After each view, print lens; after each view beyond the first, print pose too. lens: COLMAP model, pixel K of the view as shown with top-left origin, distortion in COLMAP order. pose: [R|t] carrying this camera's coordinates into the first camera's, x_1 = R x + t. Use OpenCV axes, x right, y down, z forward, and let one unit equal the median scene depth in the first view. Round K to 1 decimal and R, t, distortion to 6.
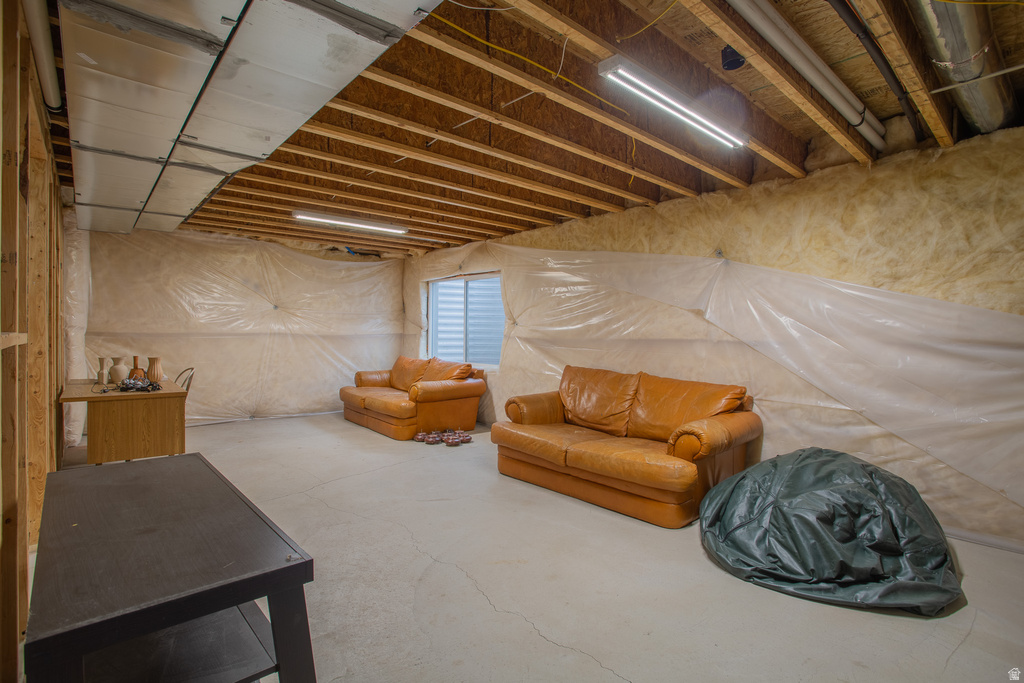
lens RADIAL K [[501.7, 0, 508.8], [0, 501.7, 337.0], [0, 0, 1]] dist [-0.078279, 0.034952]
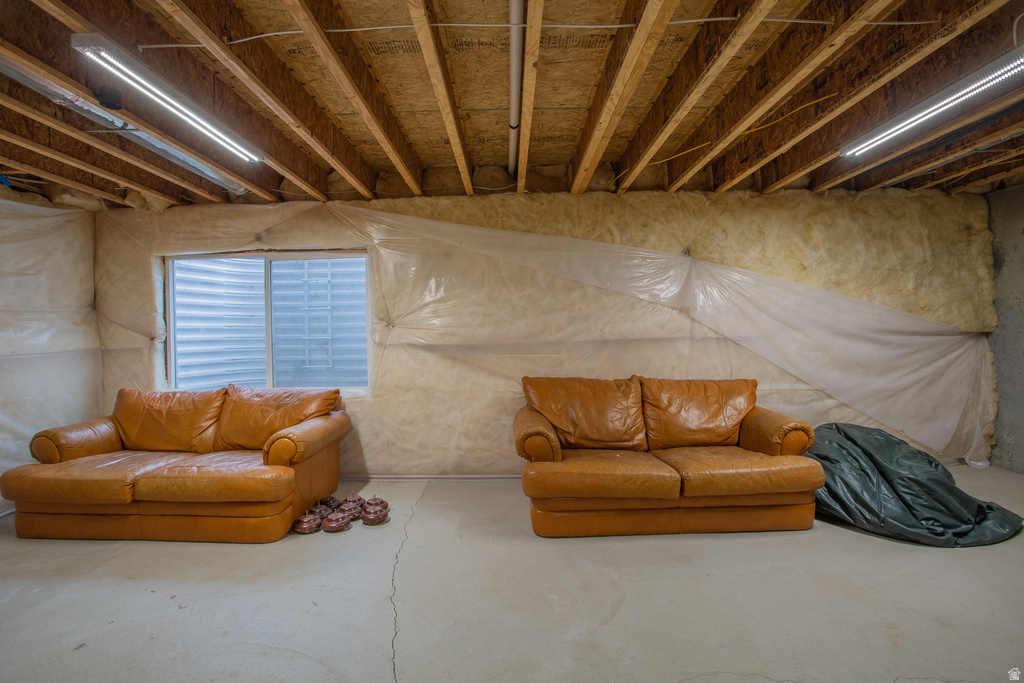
lens RADIAL K [[501.7, 0, 508.8], [0, 501.7, 337.0], [0, 0, 1]] dist [-0.078279, 0.034952]
pose [[0.662544, -0.027057, 0.748534, -0.603283], [0.033801, 0.999409, 0.006208, -0.013794], [-0.748260, 0.021188, 0.663068, 0.616244]]
